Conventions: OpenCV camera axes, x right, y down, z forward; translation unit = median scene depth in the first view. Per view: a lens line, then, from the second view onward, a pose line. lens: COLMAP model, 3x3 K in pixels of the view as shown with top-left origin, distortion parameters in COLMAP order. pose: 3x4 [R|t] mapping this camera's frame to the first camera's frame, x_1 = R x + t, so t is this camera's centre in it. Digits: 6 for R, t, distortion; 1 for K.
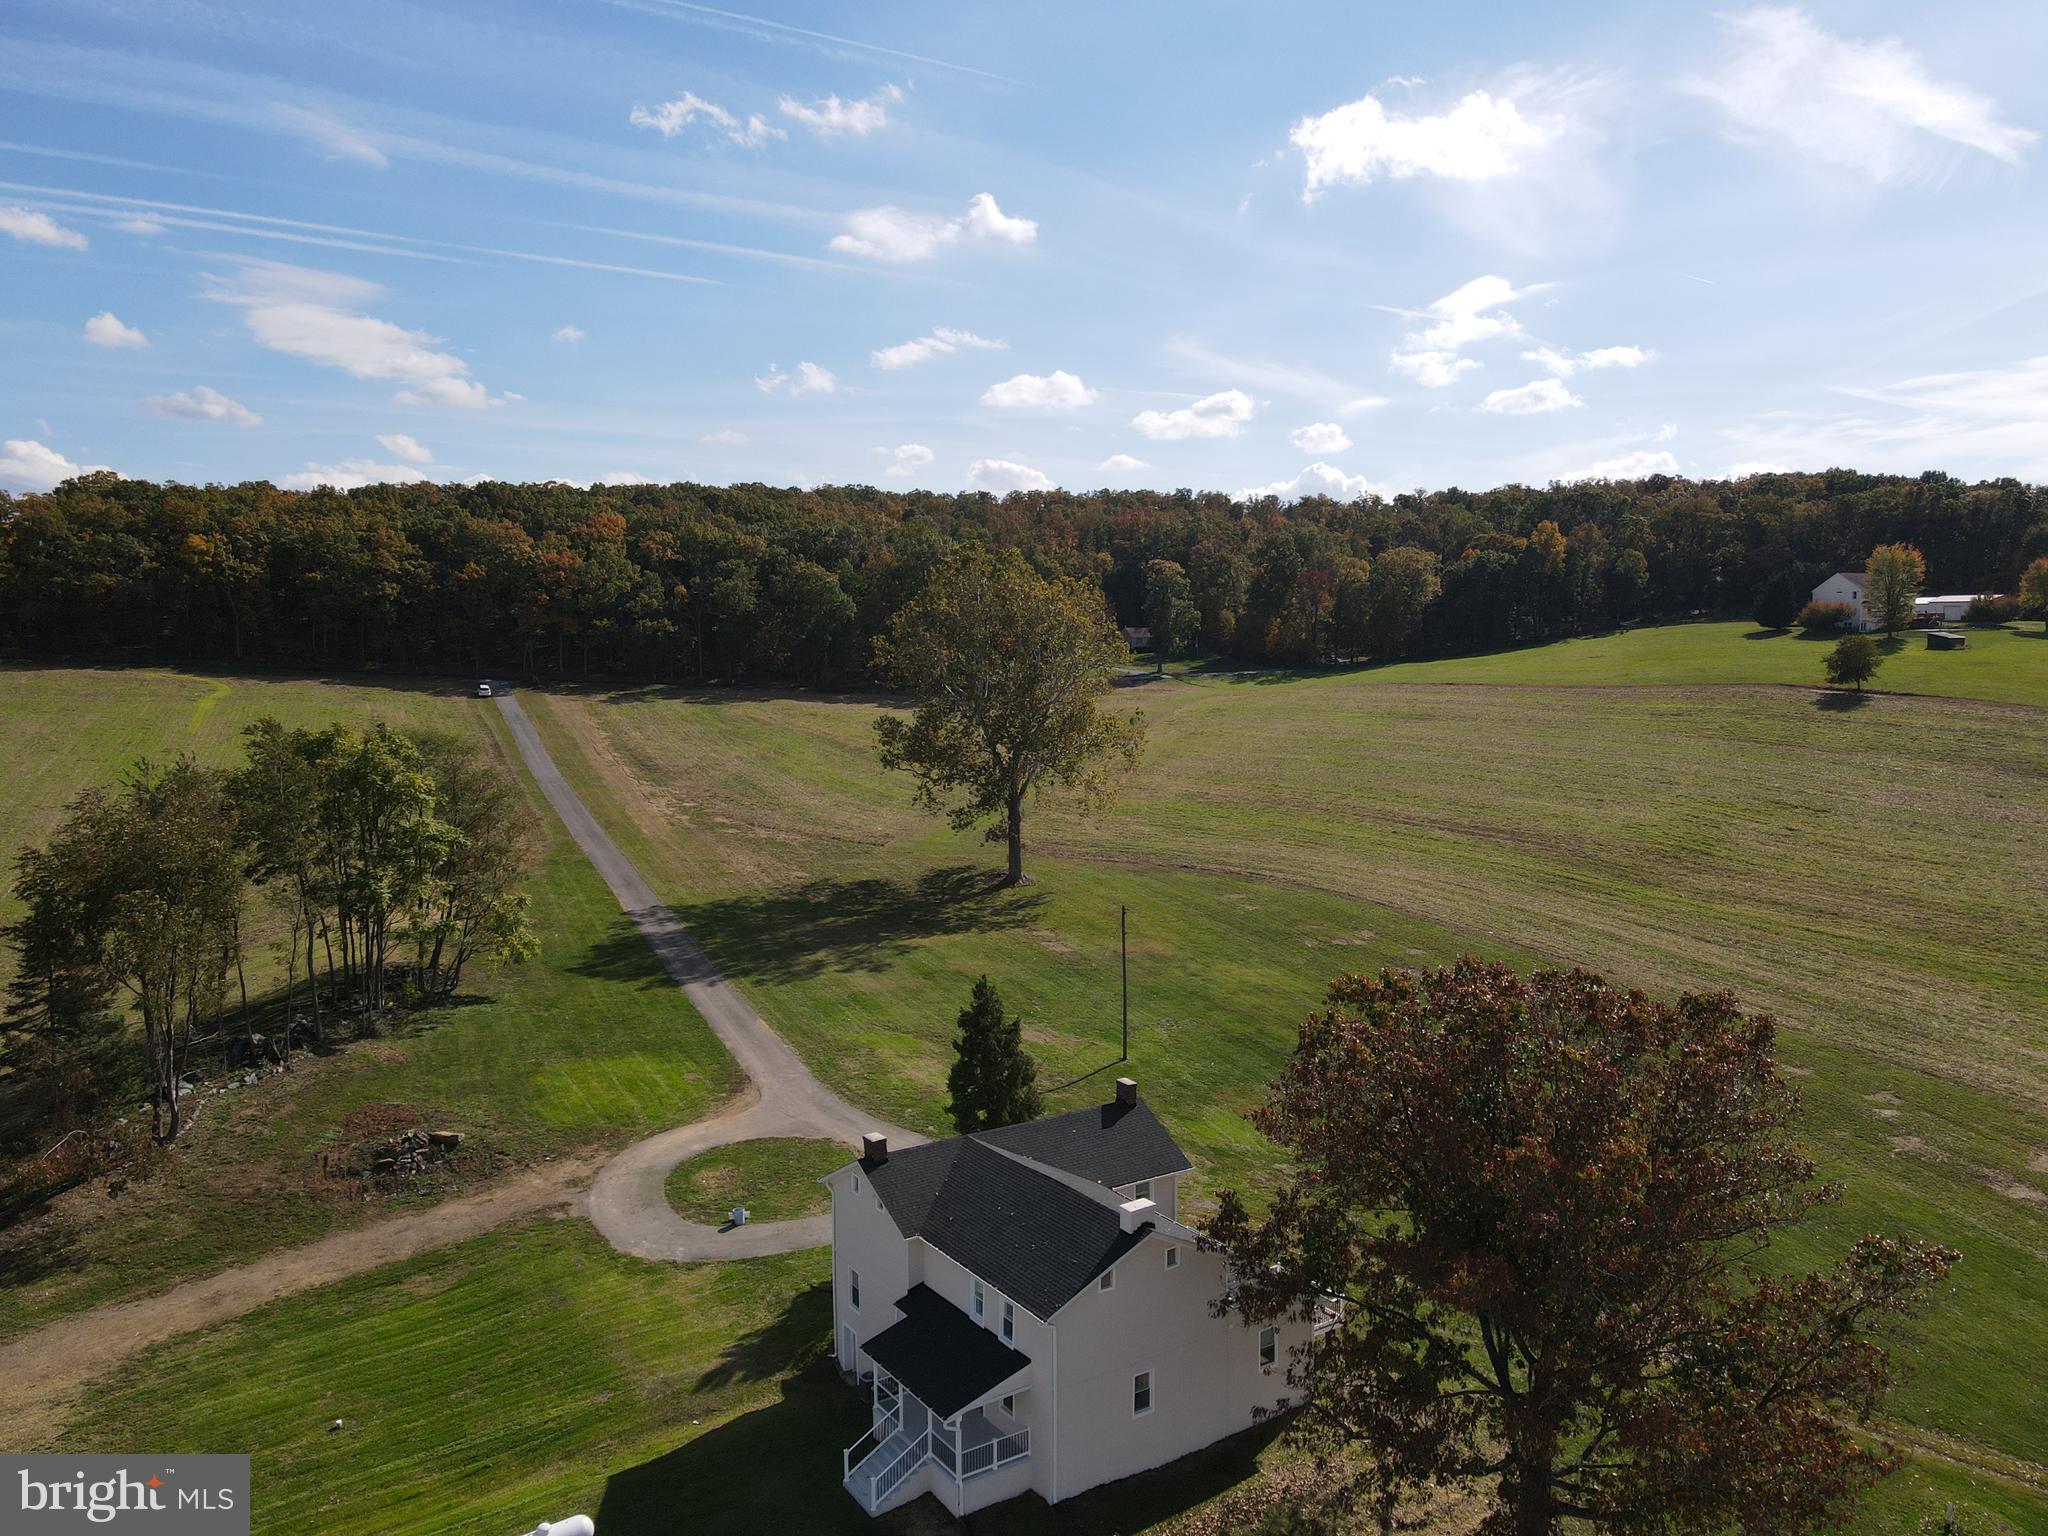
lens RADIAL K [[1498.7, 0, 1024.0], [0, 1498.7, 768.0], [0, 0, 1]] dist [0.020044, 0.007687]
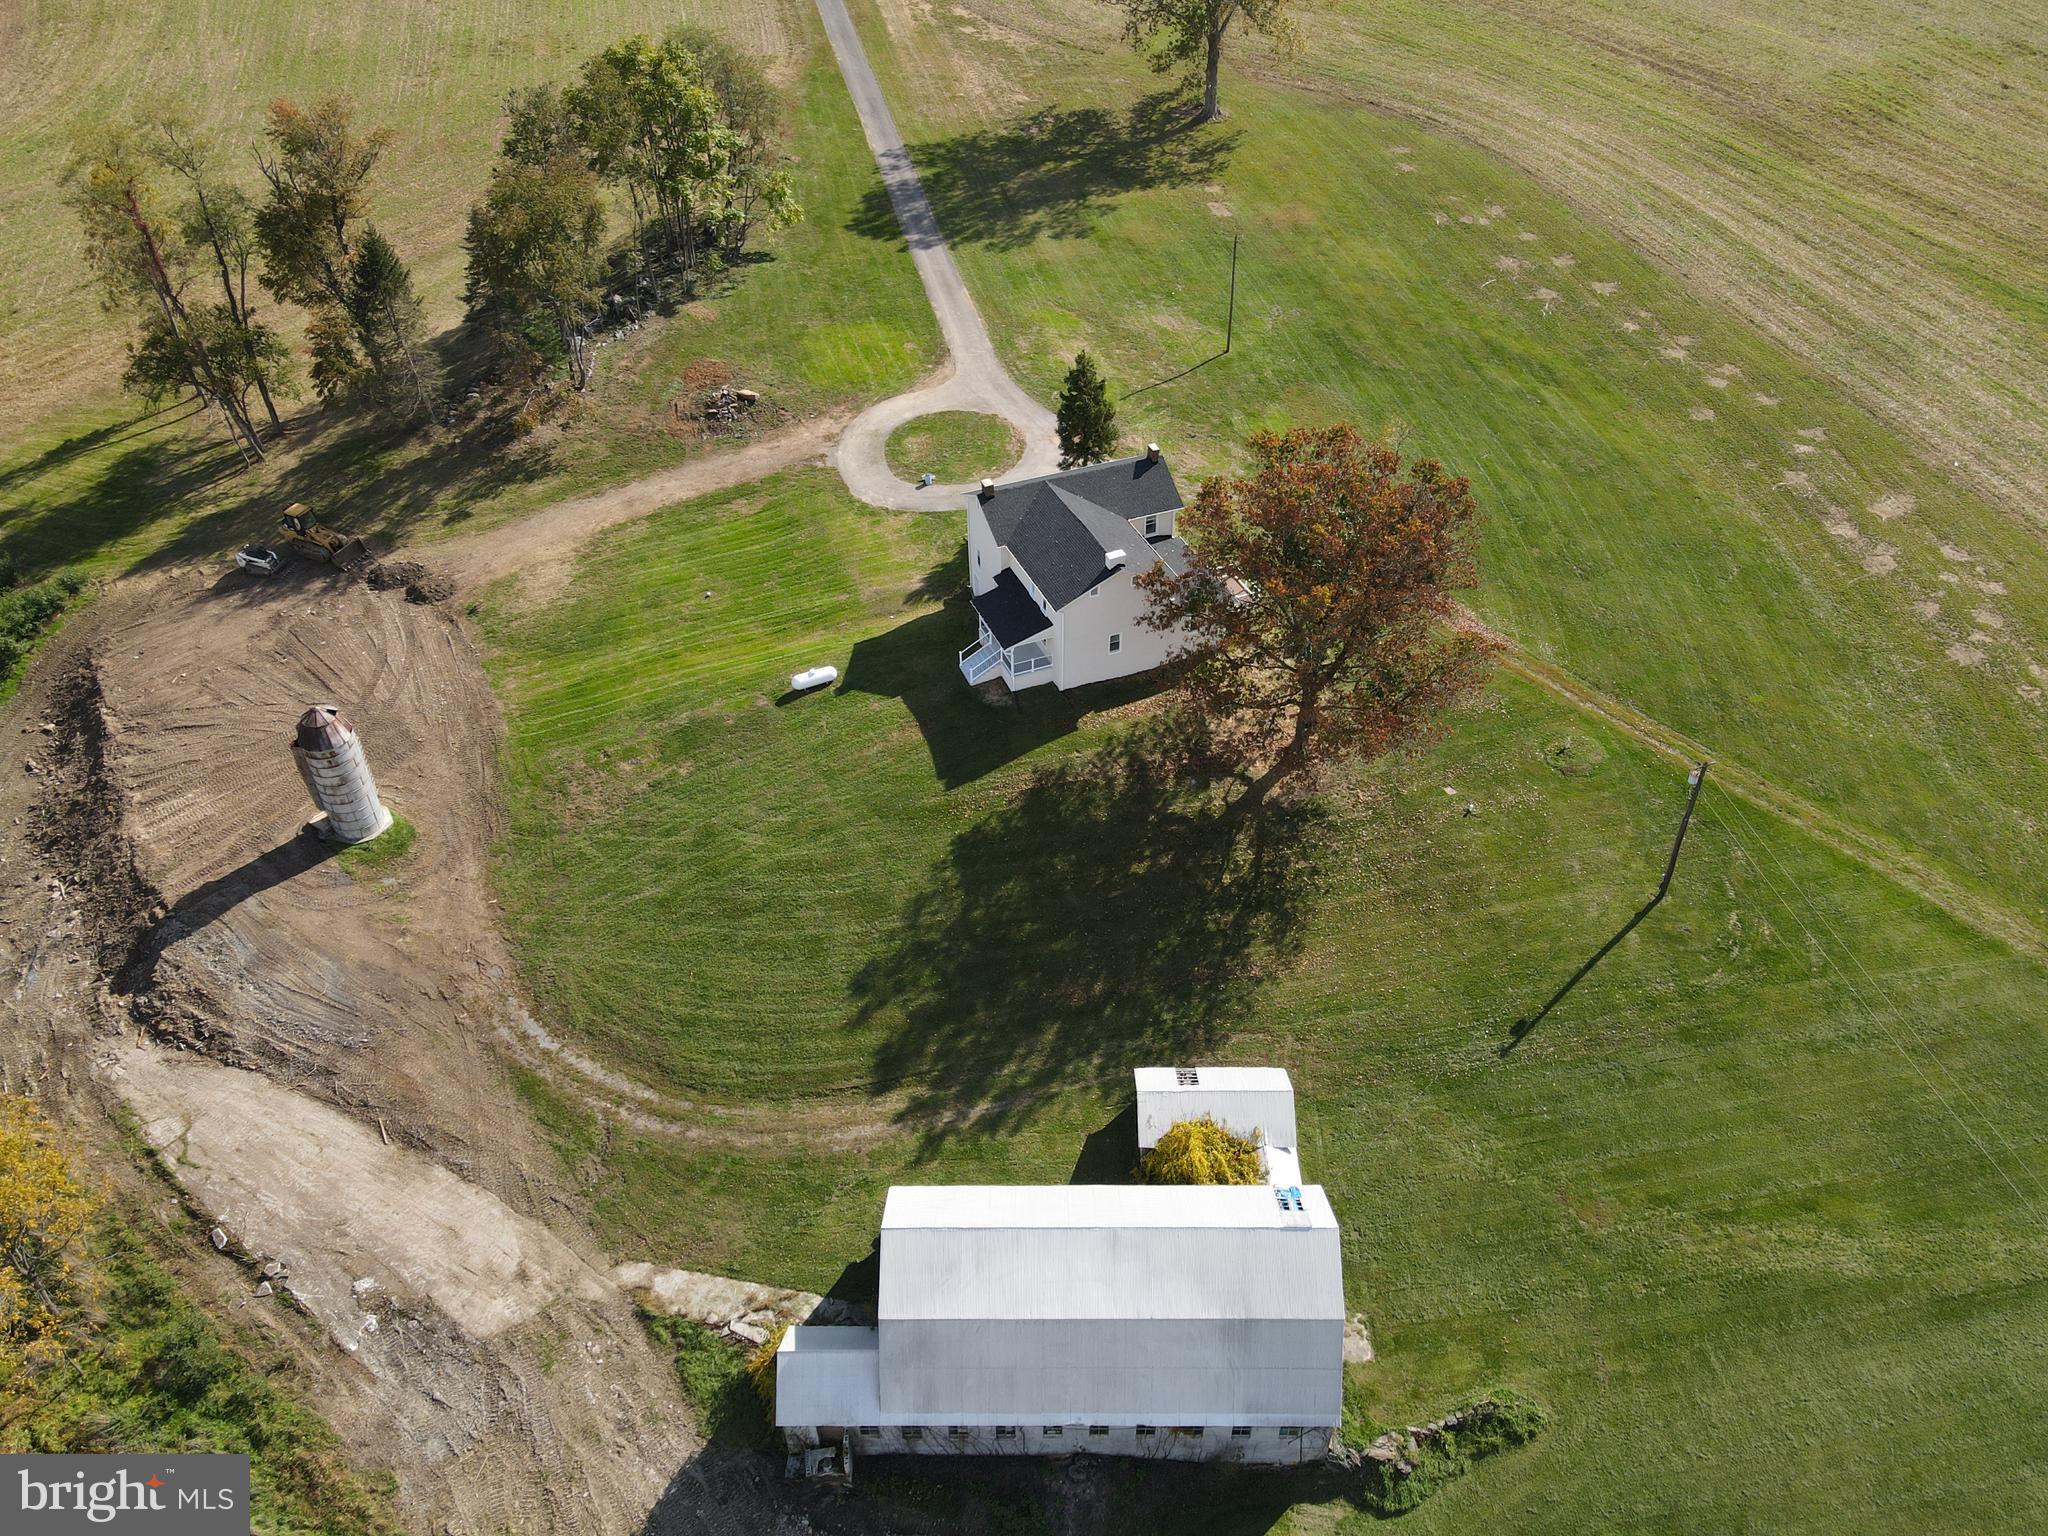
lens RADIAL K [[1465.1, 0, 1024.0], [0, 1465.1, 768.0], [0, 0, 1]] dist [-0.002413, 0.001721]
pose [[0.981349, 0.125503, -0.145611, 0.161130], [-0.018033, 0.814236, 0.580254, -0.328205], [0.191385, -0.566806, 0.801313, -0.365080]]
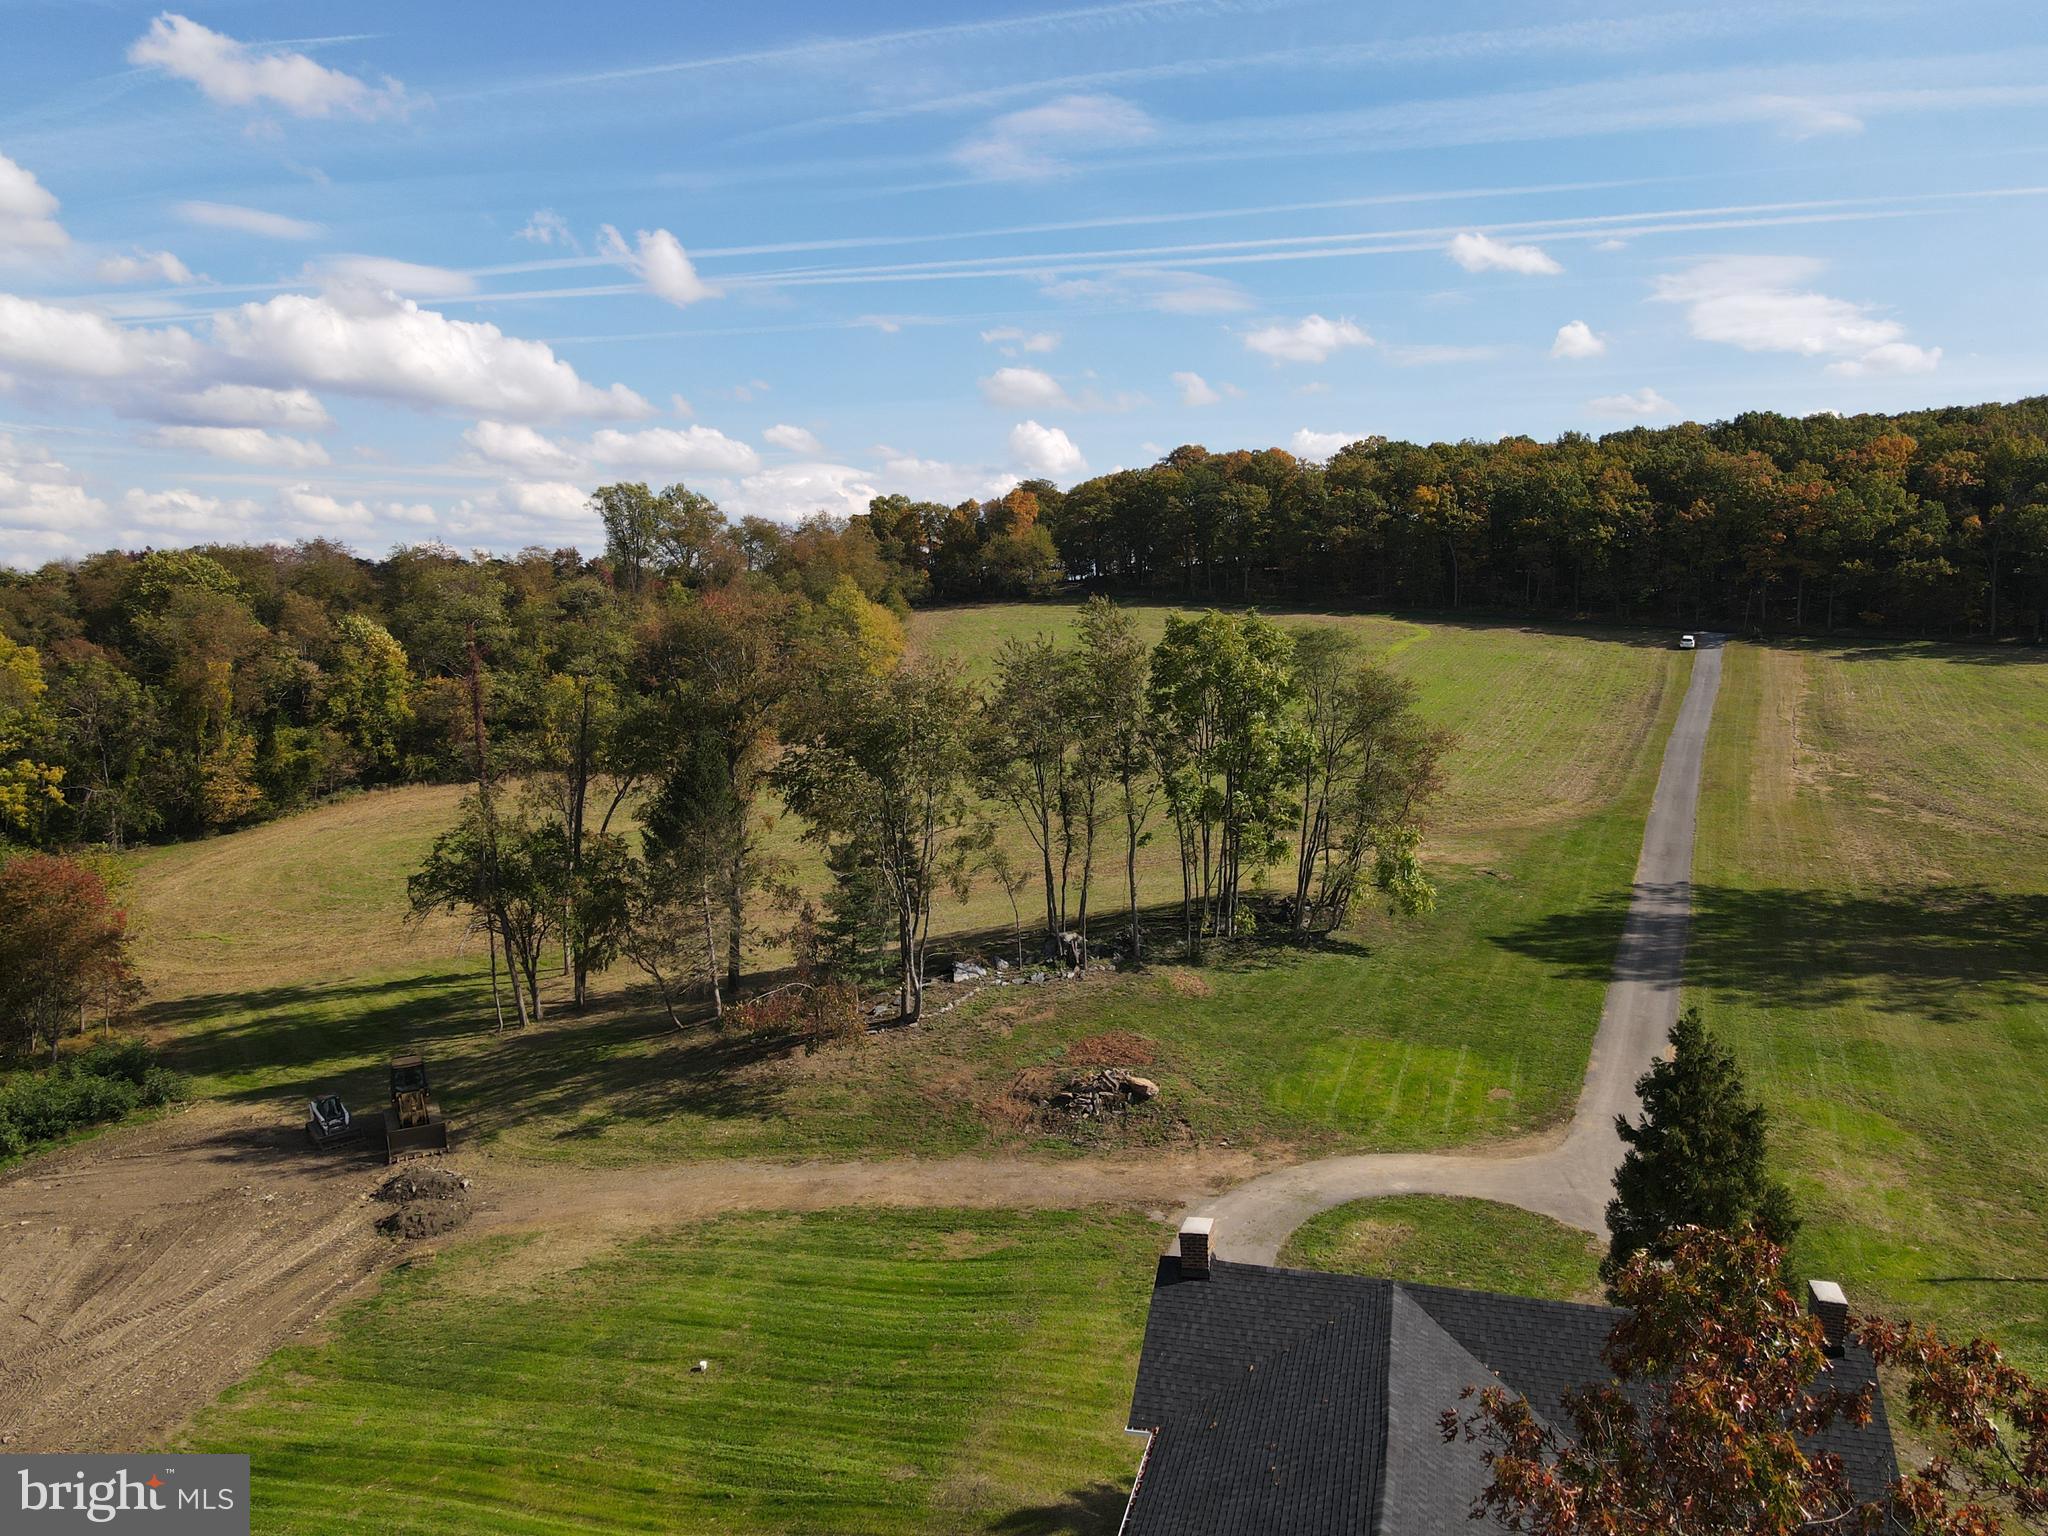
lens RADIAL K [[1498.7, 0, 1024.0], [0, 1498.7, 768.0], [0, 0, 1]] dist [0.020044, 0.007687]
pose [[0.659059, 0.080066, -0.747817, 0.191455], [-0.070268, 0.996523, 0.044766, 0.038250], [0.748802, 0.023044, 0.662394, 0.415330]]
